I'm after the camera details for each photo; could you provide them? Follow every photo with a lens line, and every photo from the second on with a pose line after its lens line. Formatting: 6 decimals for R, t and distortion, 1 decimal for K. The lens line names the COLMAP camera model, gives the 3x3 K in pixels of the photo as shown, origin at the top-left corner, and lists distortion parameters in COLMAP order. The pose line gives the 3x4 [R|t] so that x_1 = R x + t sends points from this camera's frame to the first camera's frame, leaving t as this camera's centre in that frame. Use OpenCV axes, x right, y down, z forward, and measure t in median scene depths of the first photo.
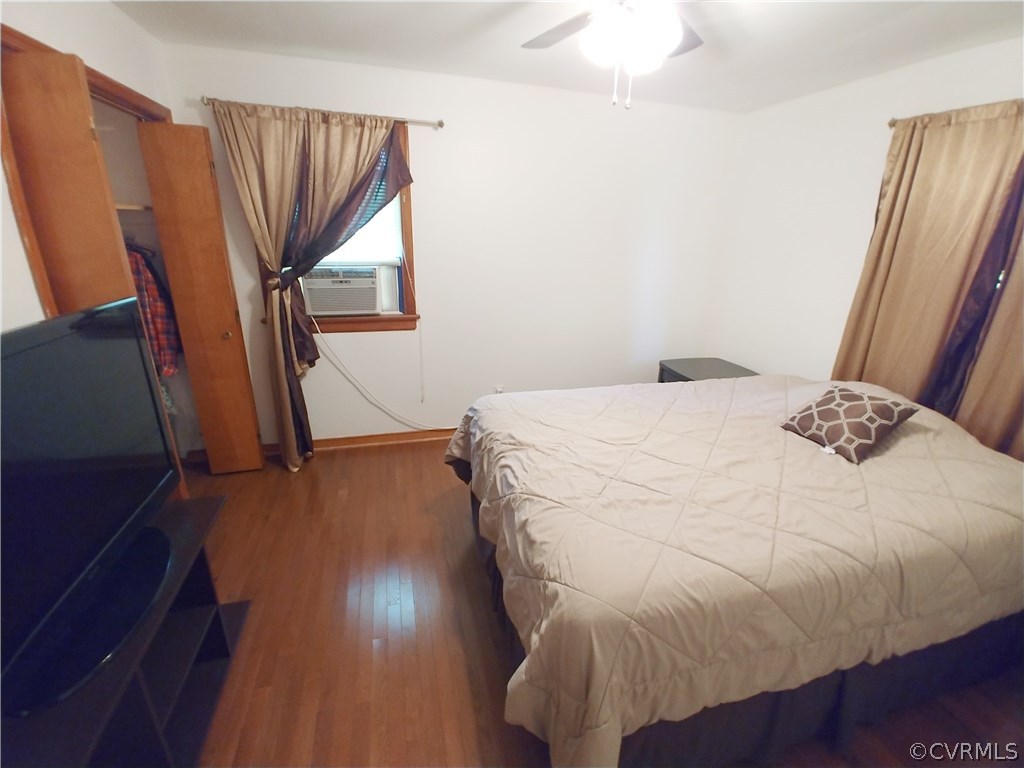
lens RADIAL K [[452.4, 0, 519.7], [0, 452.4, 389.6], [0, 0, 1]] dist [-0.027642, 0.006725]
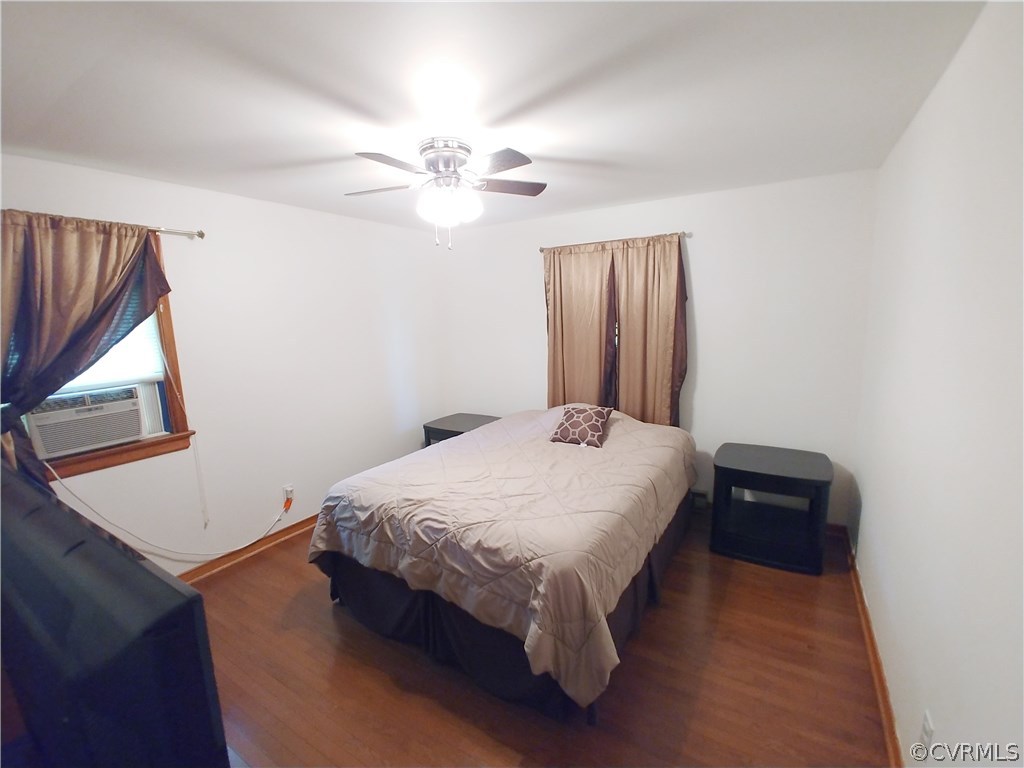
lens RADIAL K [[452.4, 0, 519.7], [0, 452.4, 389.6], [0, 0, 1]] dist [-0.027642, 0.006725]
pose [[0.739228, -0.168485, 0.652039, -0.409666], [0.272881, 0.960094, -0.061285, -0.016178], [-0.615693, 0.223232, 0.755705, -0.110440]]
